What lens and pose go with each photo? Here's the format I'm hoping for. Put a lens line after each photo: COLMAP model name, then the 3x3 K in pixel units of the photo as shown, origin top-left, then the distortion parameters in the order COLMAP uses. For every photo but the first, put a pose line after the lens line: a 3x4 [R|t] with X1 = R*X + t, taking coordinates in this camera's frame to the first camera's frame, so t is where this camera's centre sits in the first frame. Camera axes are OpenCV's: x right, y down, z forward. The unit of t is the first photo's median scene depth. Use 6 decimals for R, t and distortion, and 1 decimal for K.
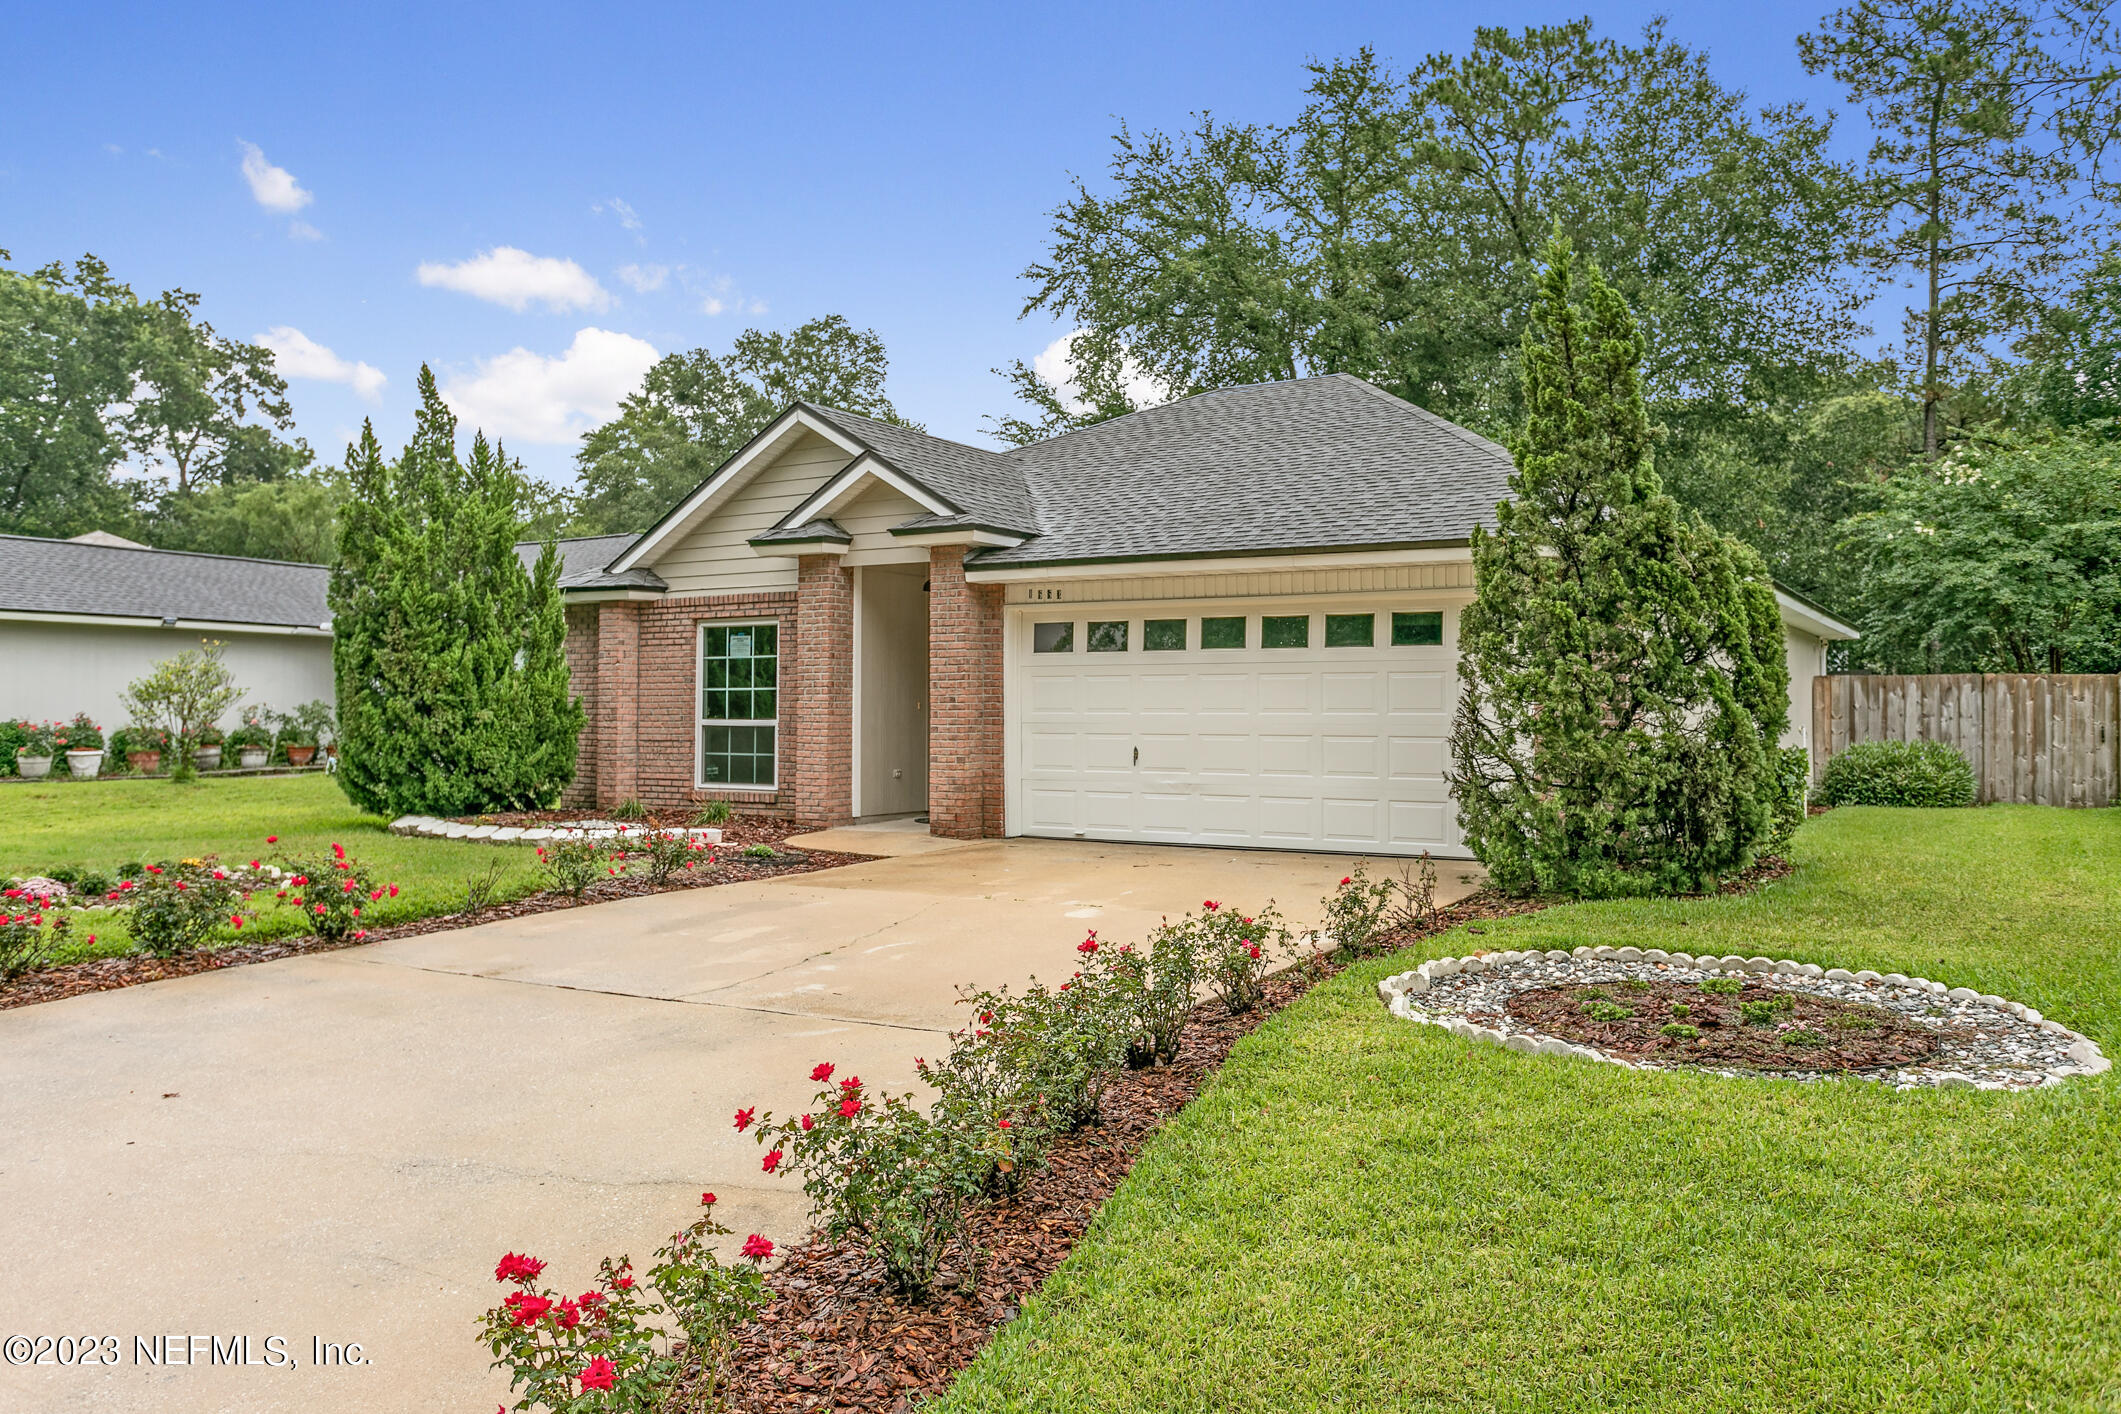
lens RADIAL K [[1629.7, 0, 1060.5], [0, 1629.7, 701.3], [0, 0, 1]] dist [-0.001634, 0.002694]
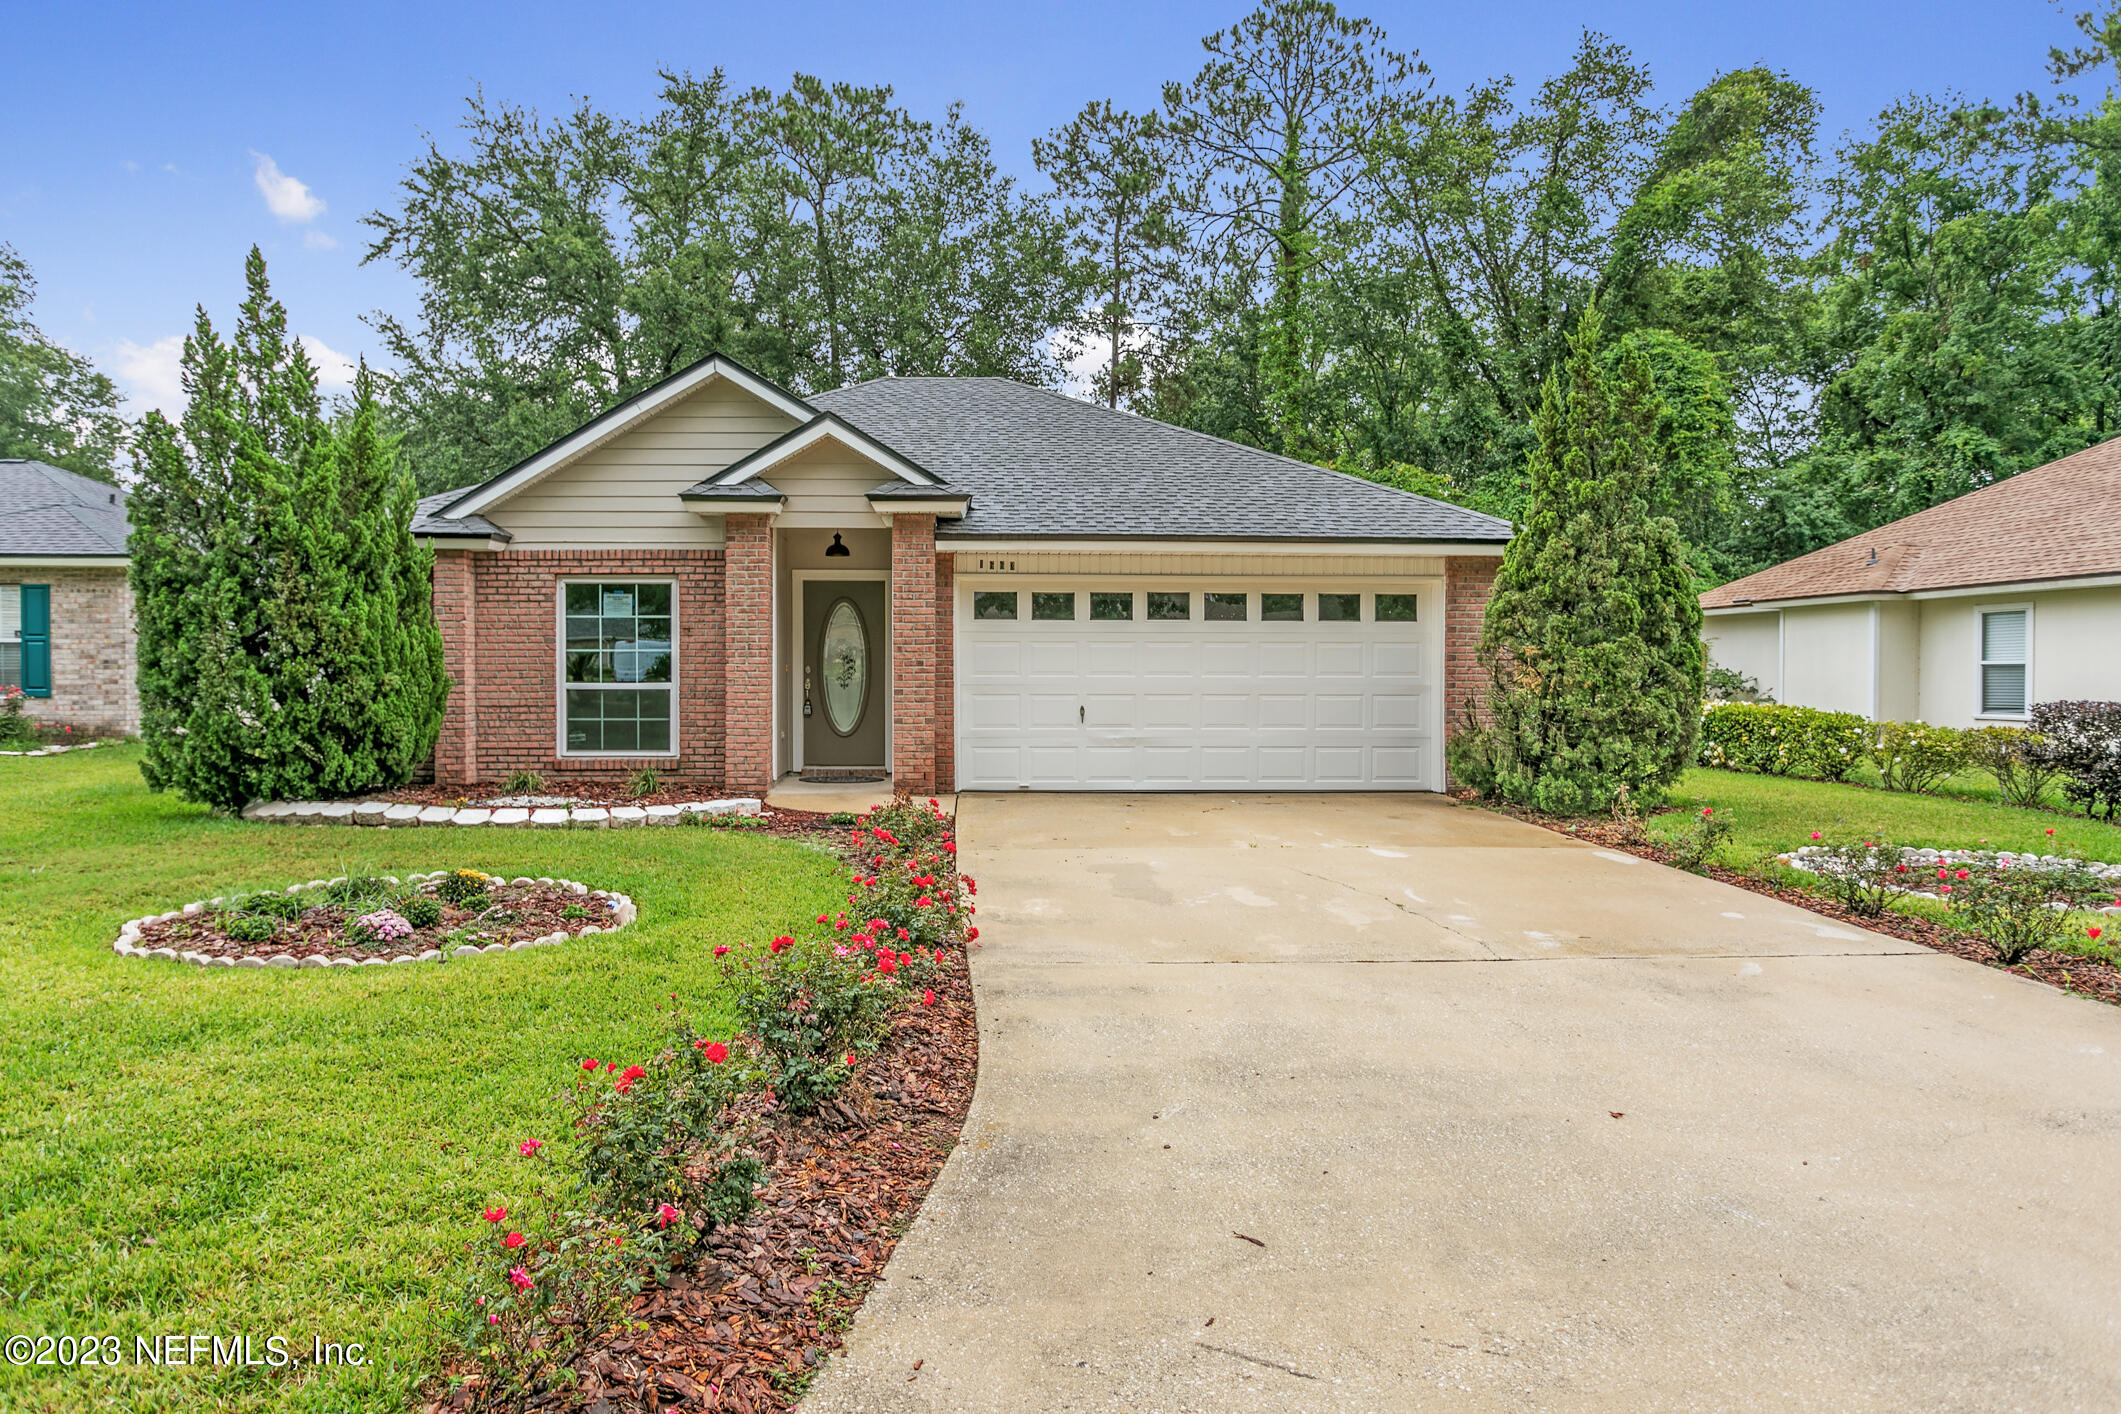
lens RADIAL K [[1408.5, 0, 1060.6], [0, 1408.5, 712.8], [0, 0, 1]] dist [0.008051, 0.001064]
pose [[0.831528, -0.016947, 0.555225, -0.438267], [-0.003341, 0.999364, 0.035508, -0.001297], [-0.555473, -0.031381, 0.830942, 0.180654]]
